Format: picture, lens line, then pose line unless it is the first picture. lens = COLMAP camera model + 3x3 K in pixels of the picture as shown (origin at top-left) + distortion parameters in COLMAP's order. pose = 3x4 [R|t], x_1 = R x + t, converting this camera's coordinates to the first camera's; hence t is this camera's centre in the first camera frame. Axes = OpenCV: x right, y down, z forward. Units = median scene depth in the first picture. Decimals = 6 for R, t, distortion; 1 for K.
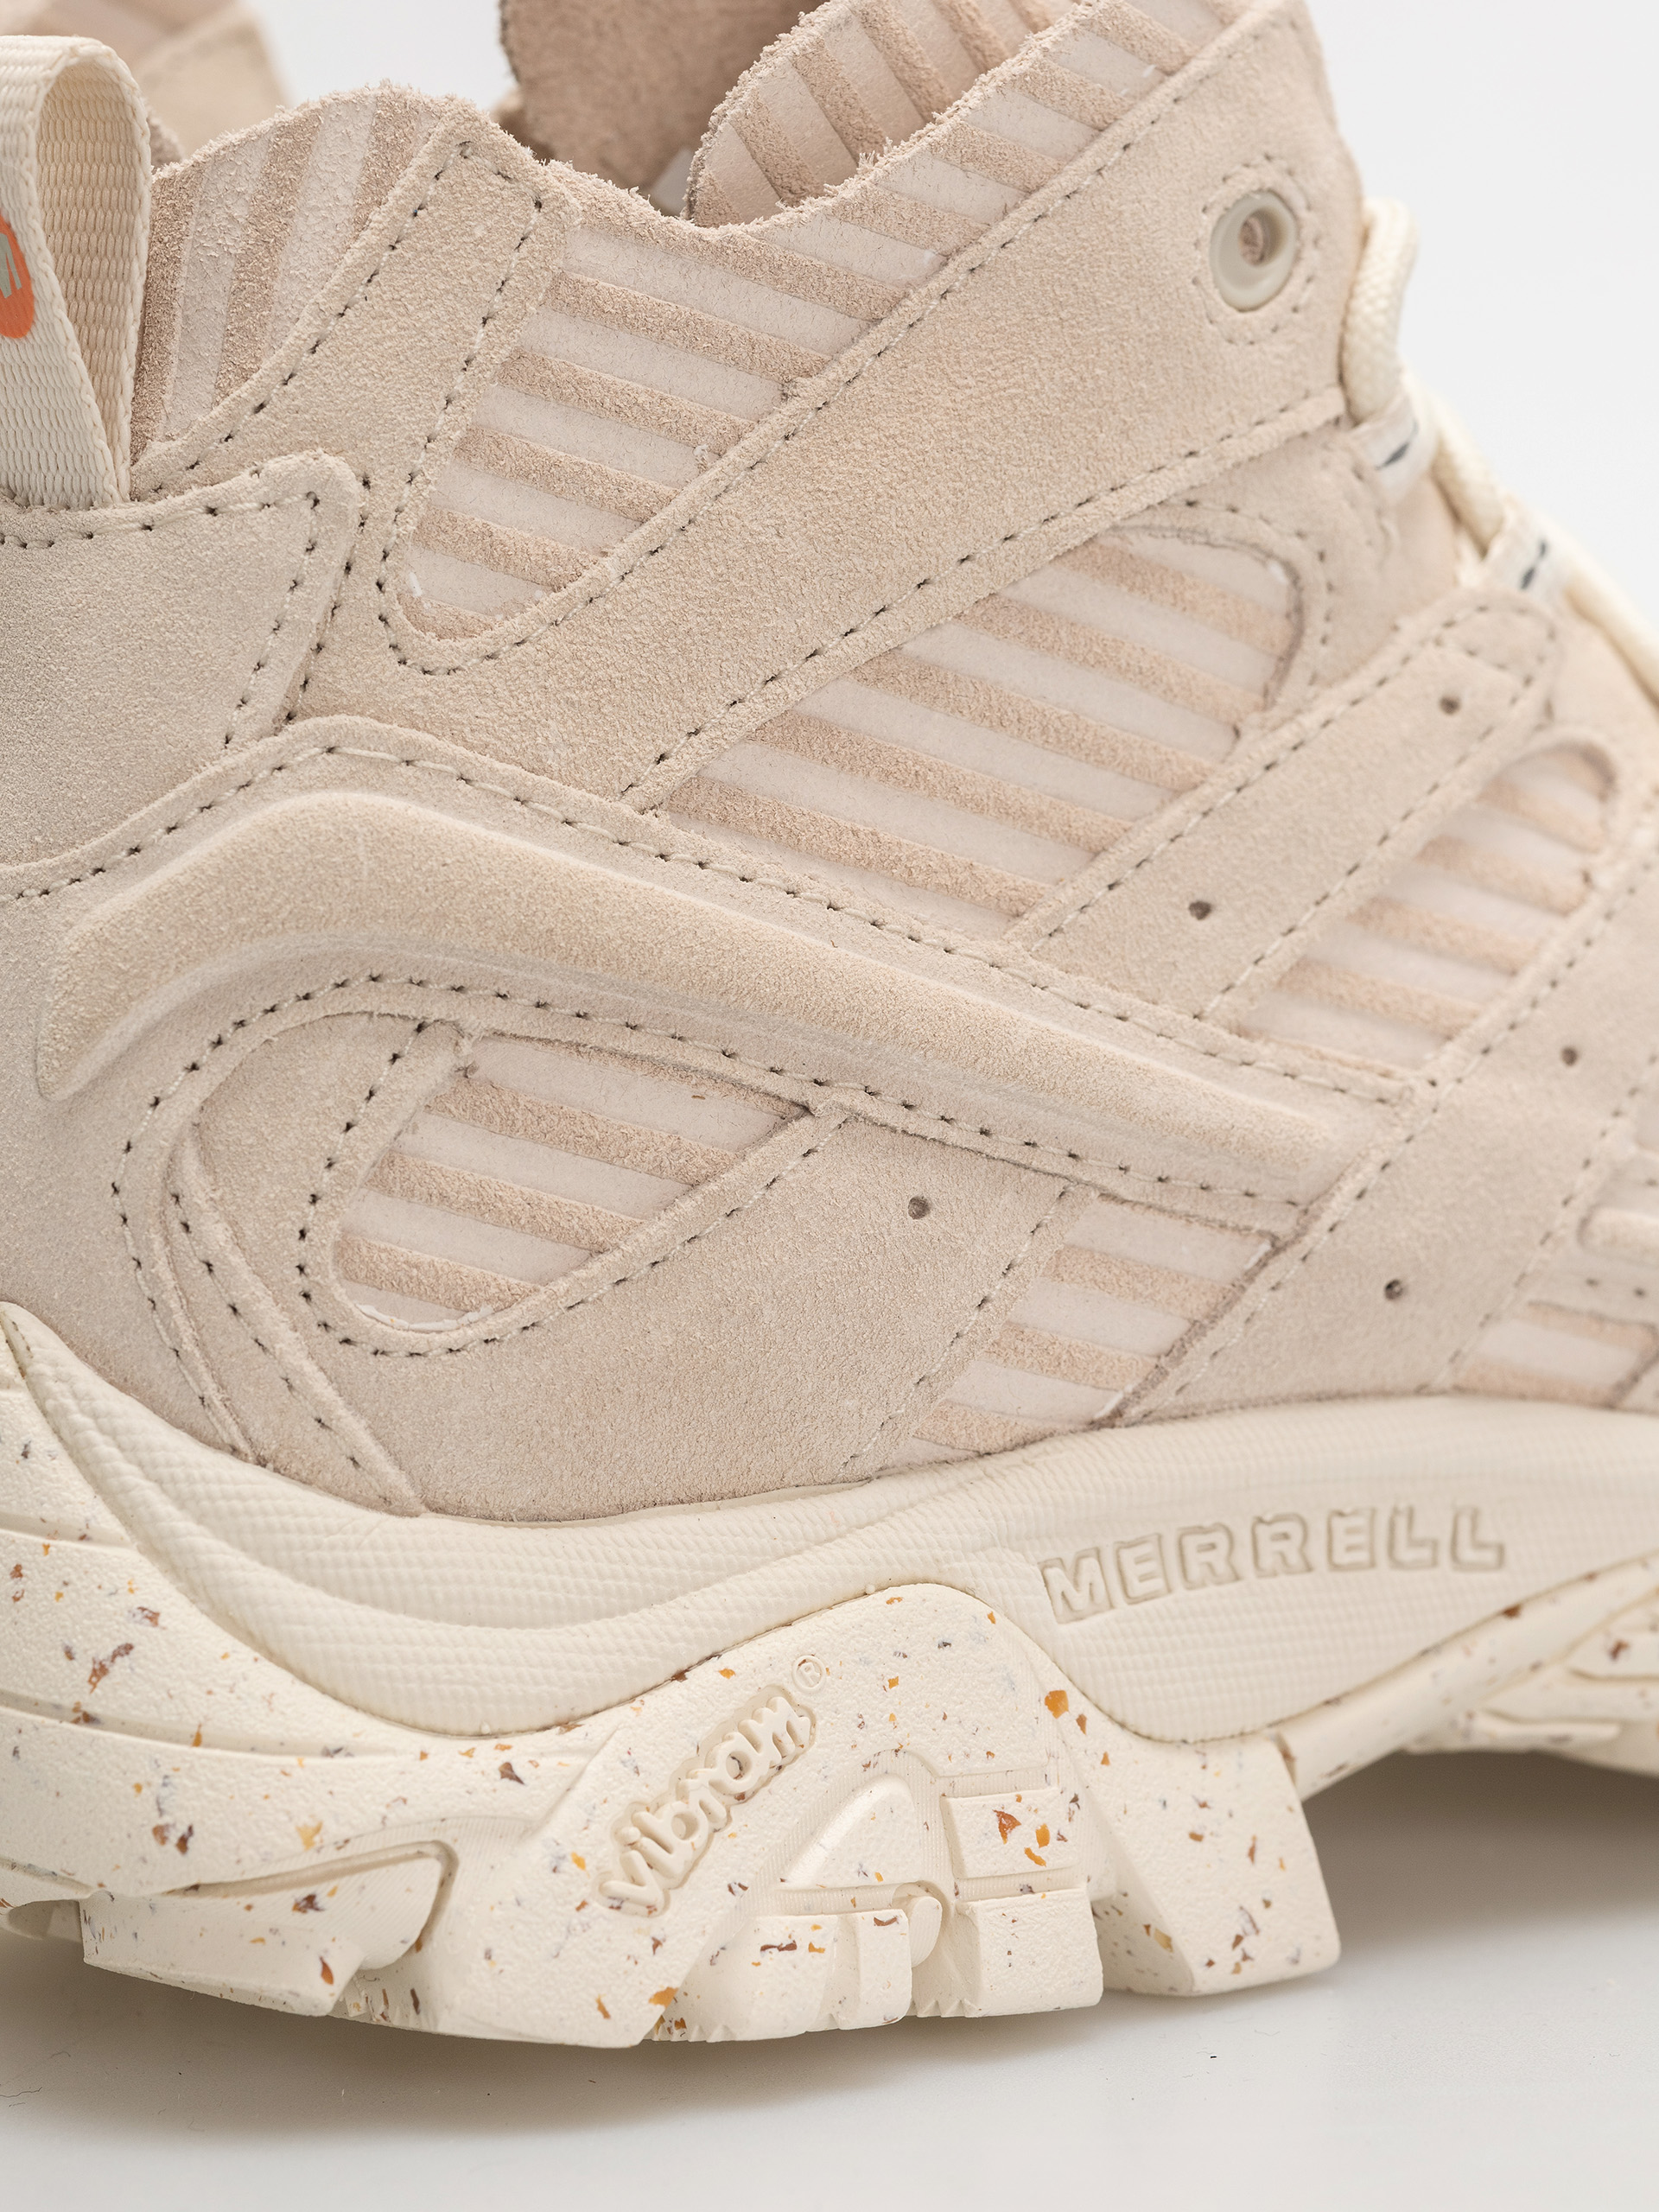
lens RADIAL K [[6482.4, 0, 828.4], [0, 6482.4, 1105.7], [0, 0, 1]] dist [0.112104, 0.000000]
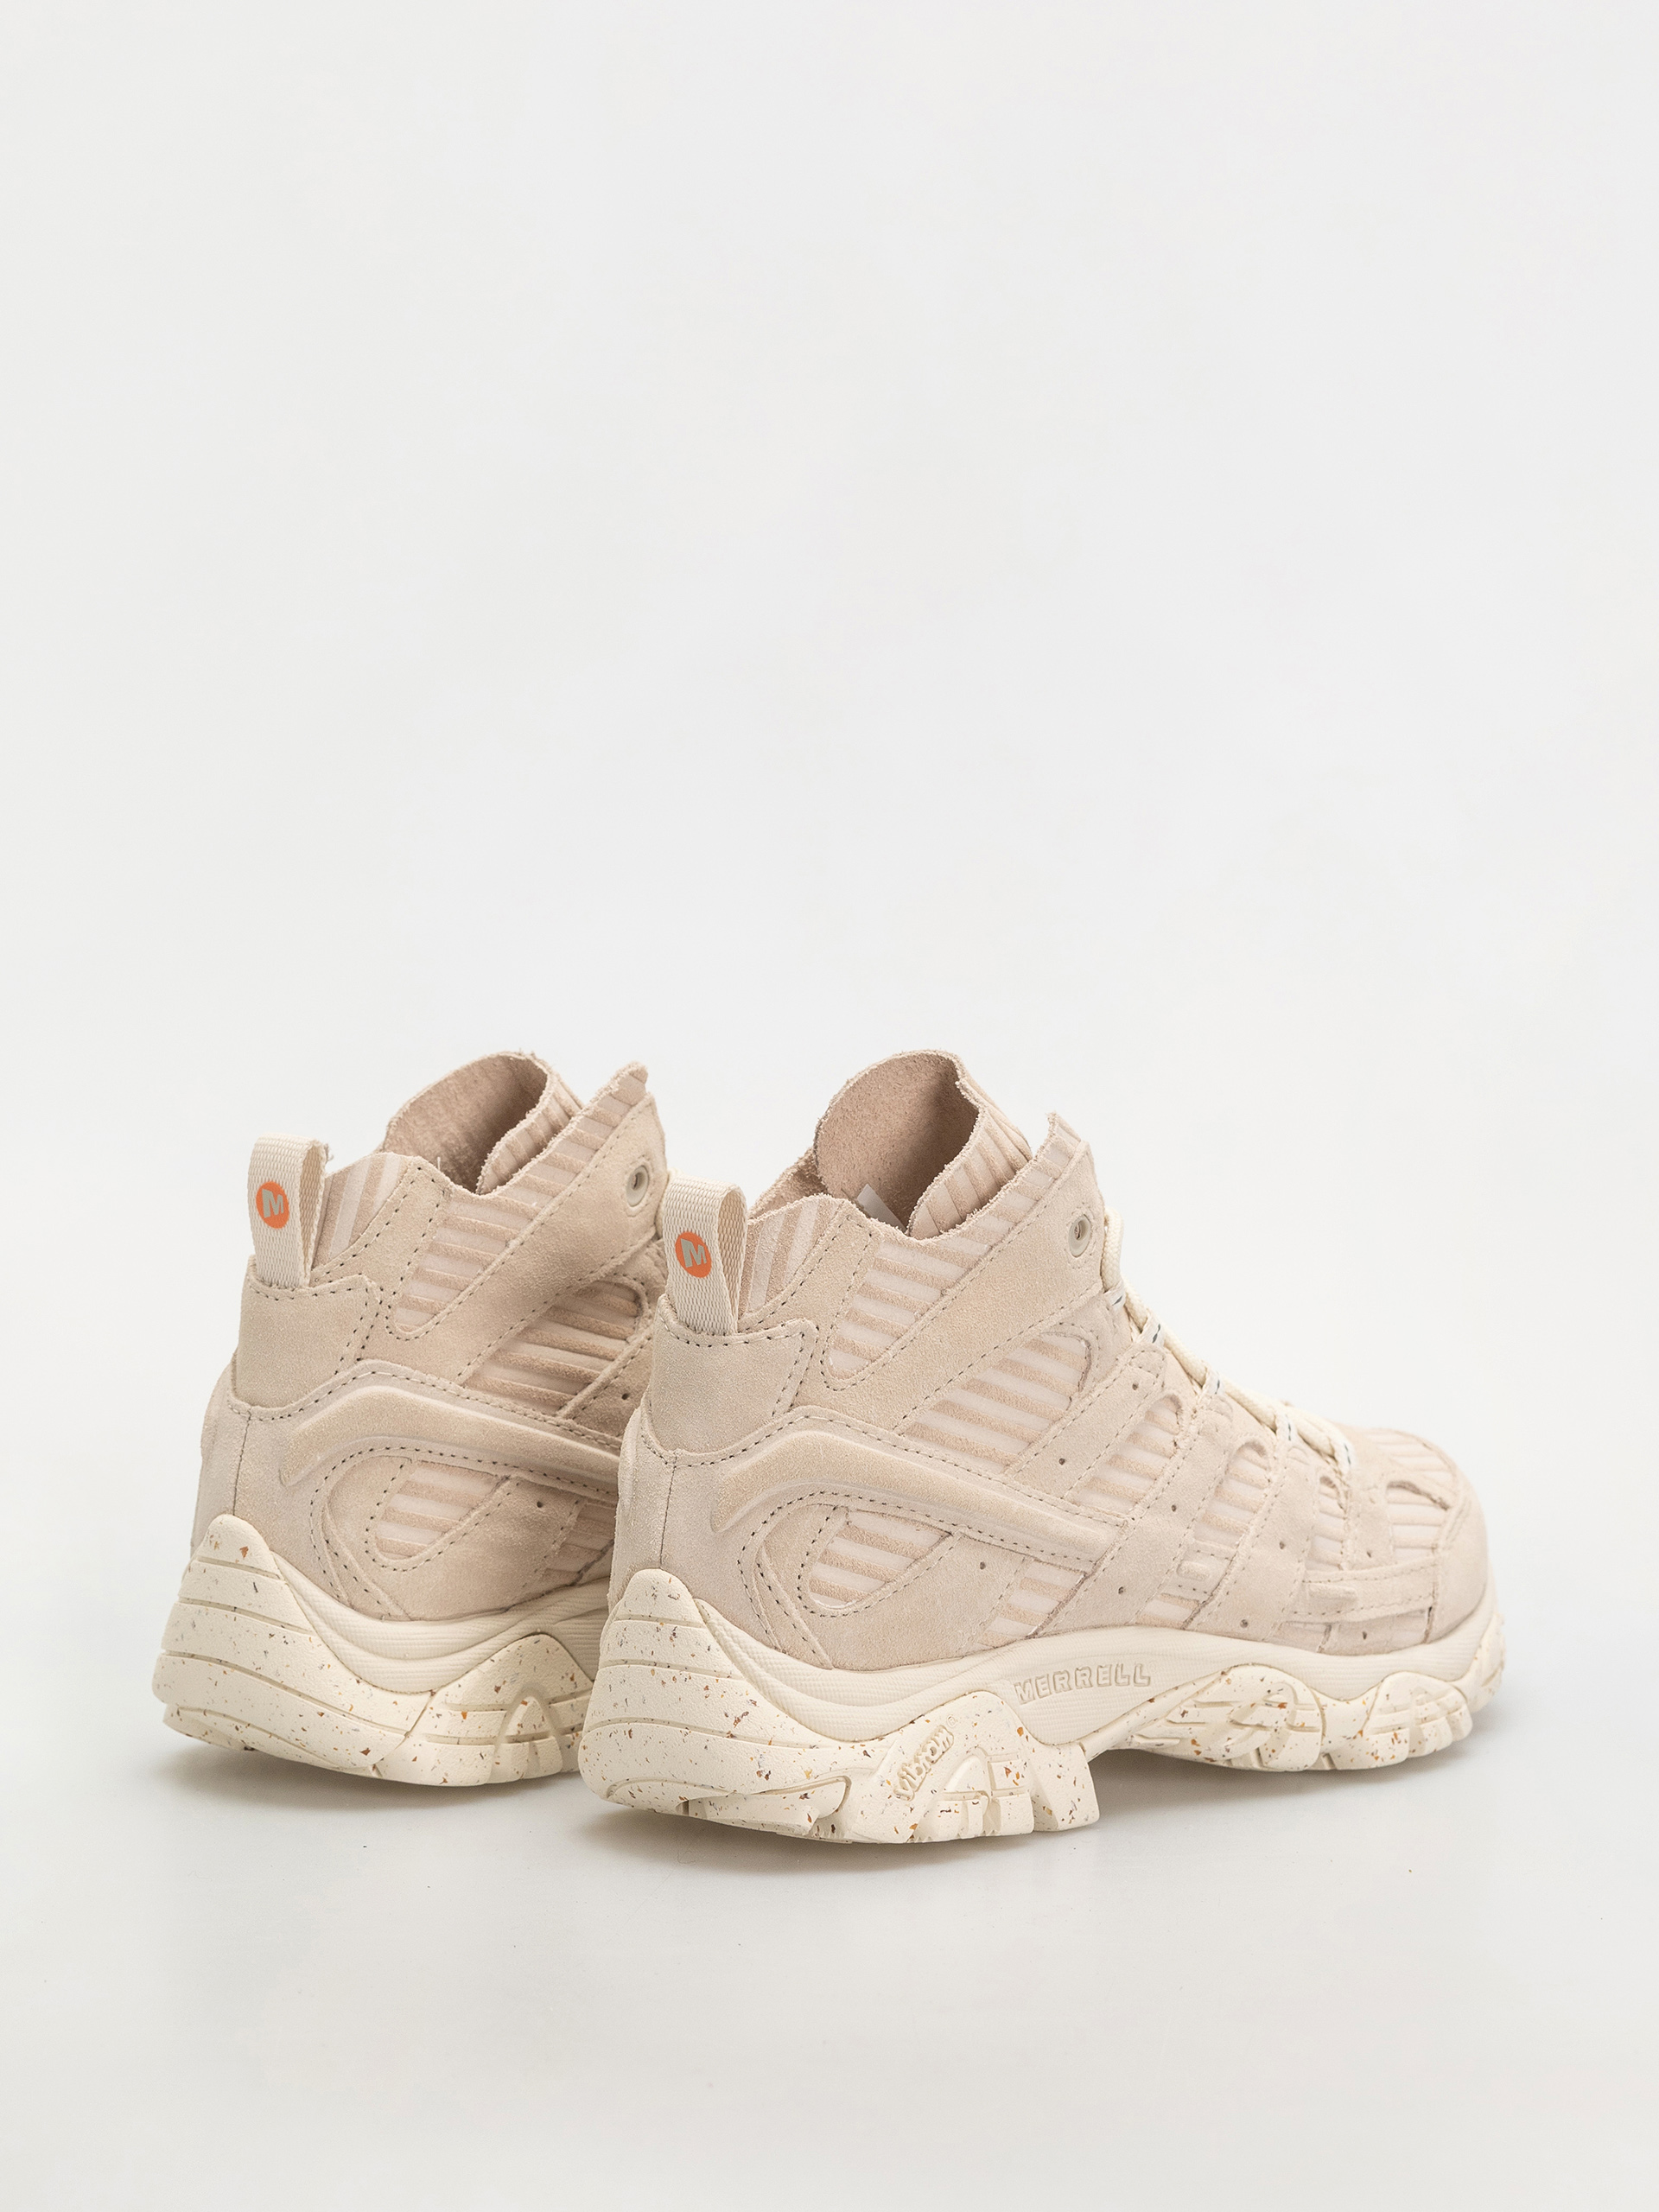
lens RADIAL K [[6482.4, 0, 828.2], [0, 6482.4, 1107.5], [0, 0, 1]] dist [0.112104, 0.000000]
pose [[0.980136, 0.014910, 0.197767, -0.652838], [-0.012043, 0.999804, -0.015692, -0.148325], [-0.197962, 0.012999, 0.980123, -1.929967]]
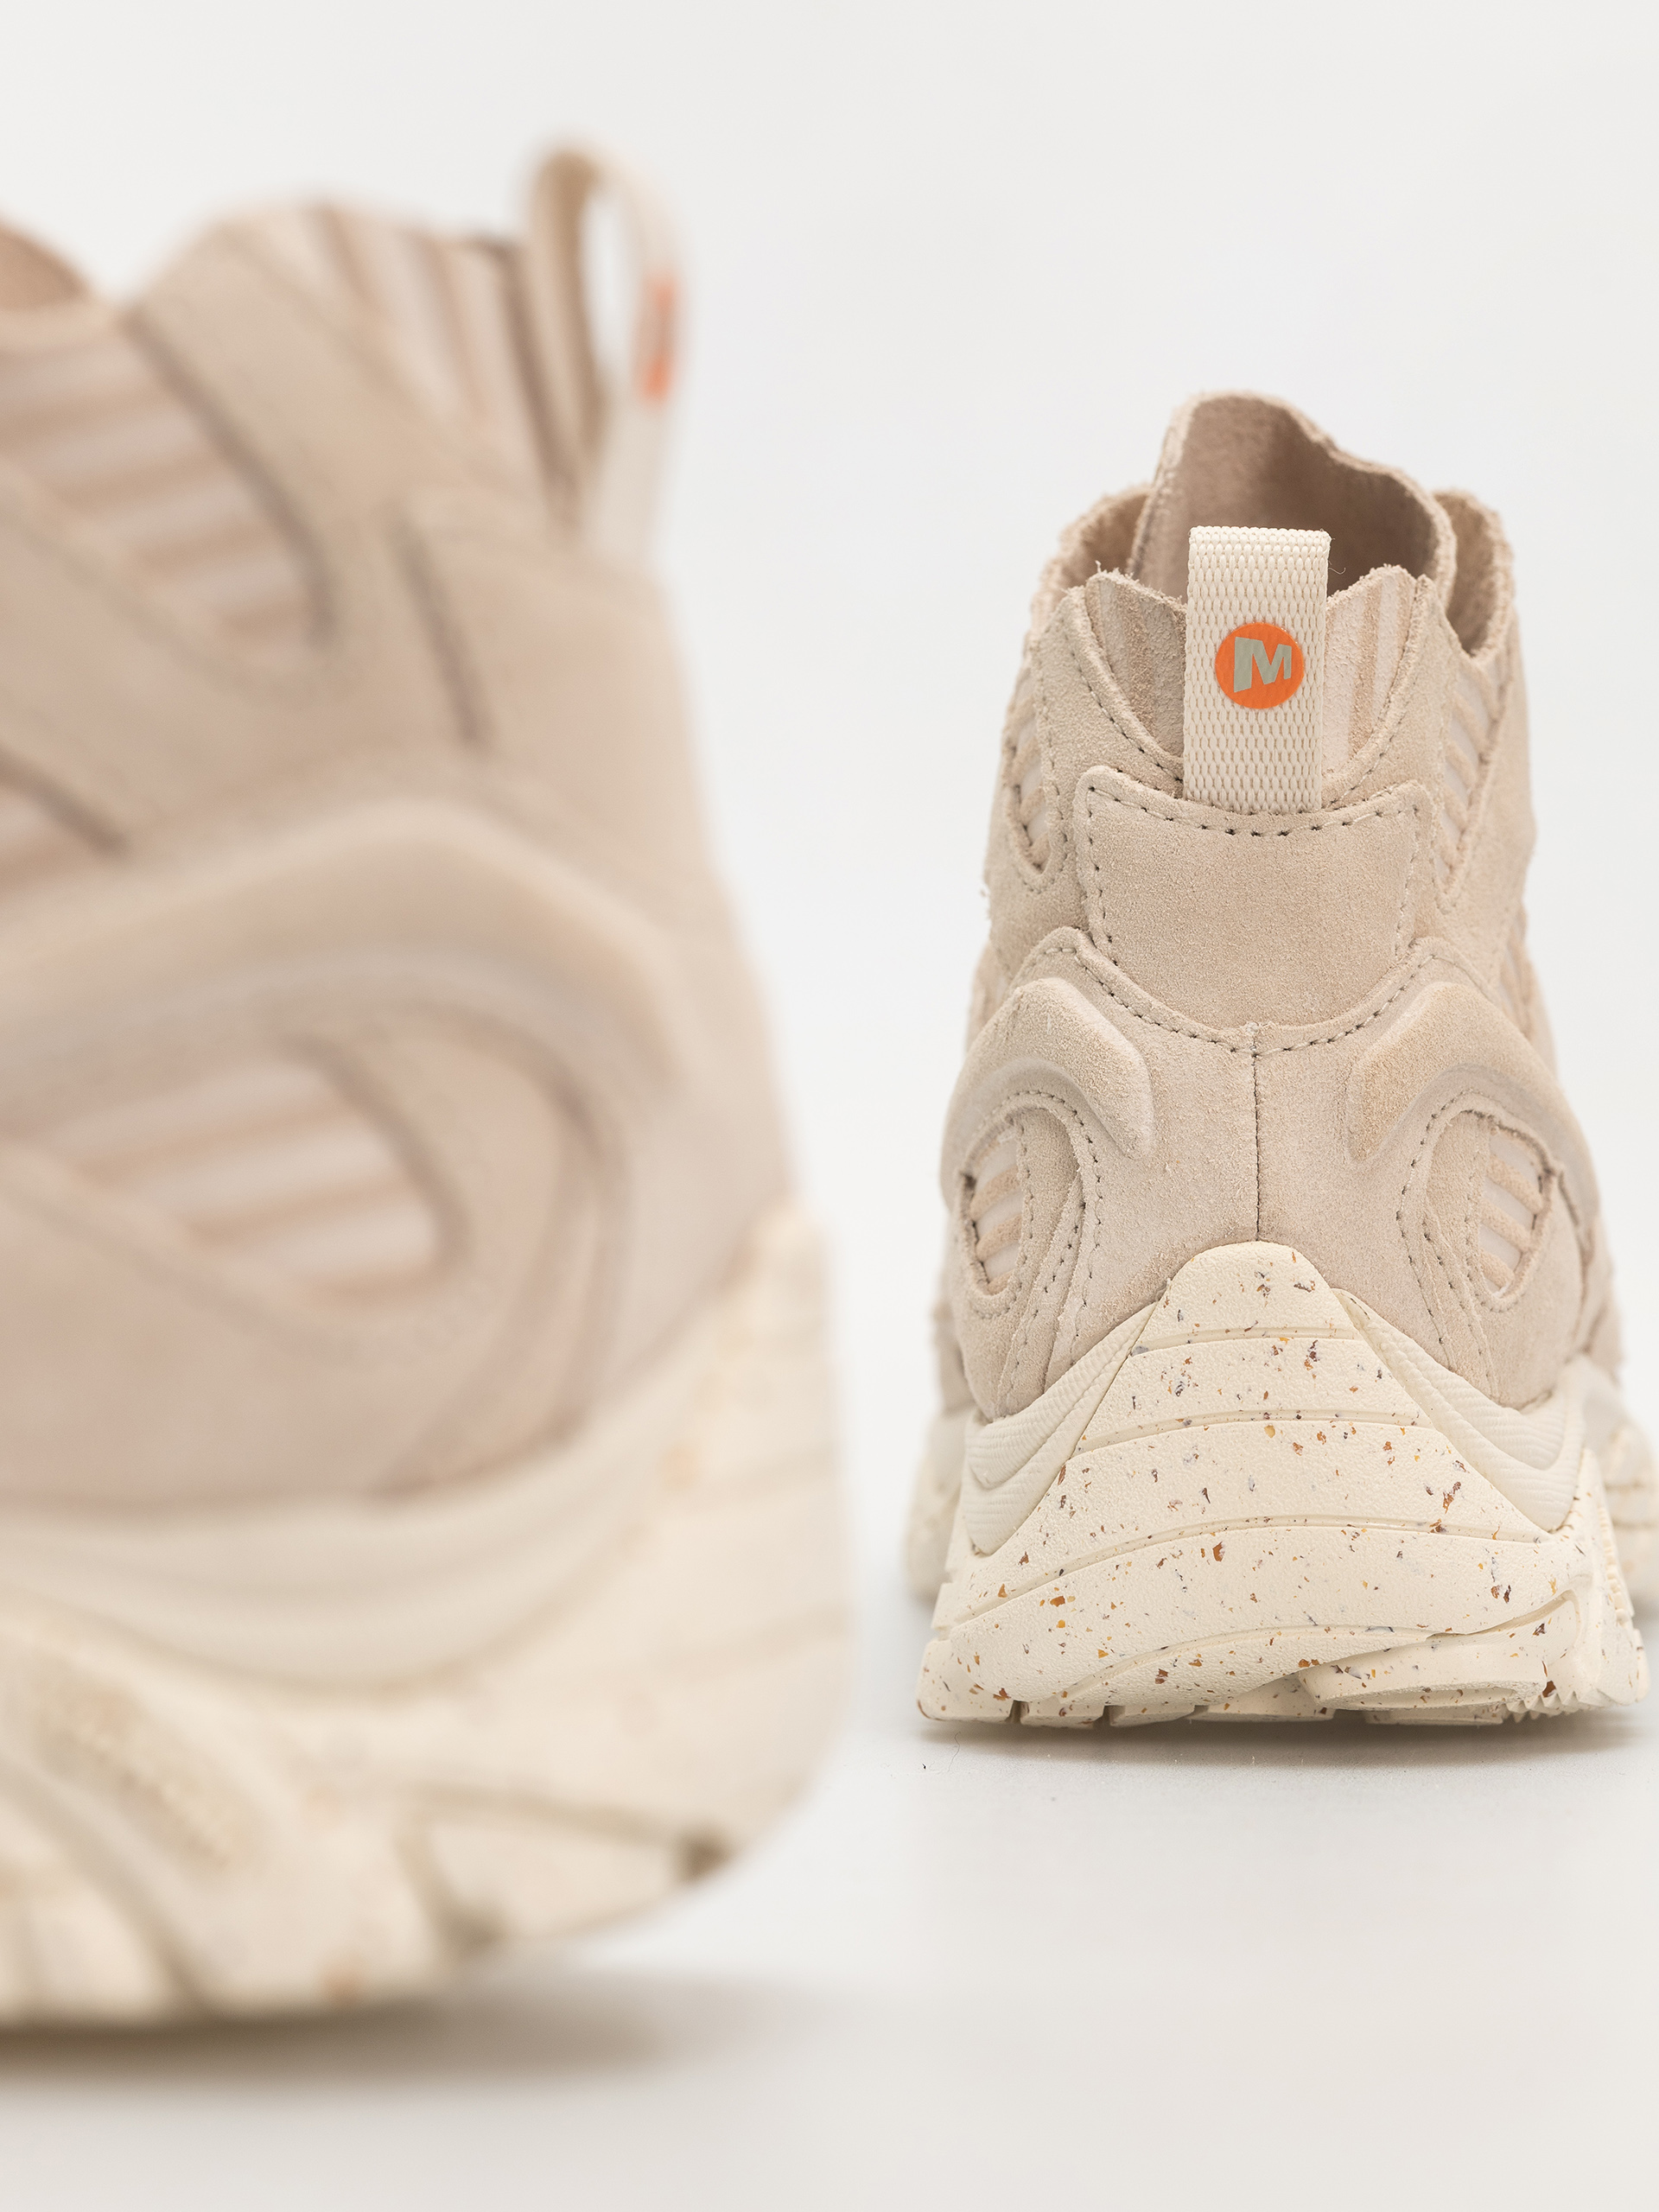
lens RADIAL K [[6482.4, 0, 828.2], [0, 6482.4, 1102.2], [0, 0, 1]] dist [0.112104, 0.000000]
pose [[0.670519, -0.000499, 0.741893, -1.399844], [0.073522, 0.995122, -0.065780, 0.080202], [-0.738241, 0.098653, 0.667284, -0.005243]]
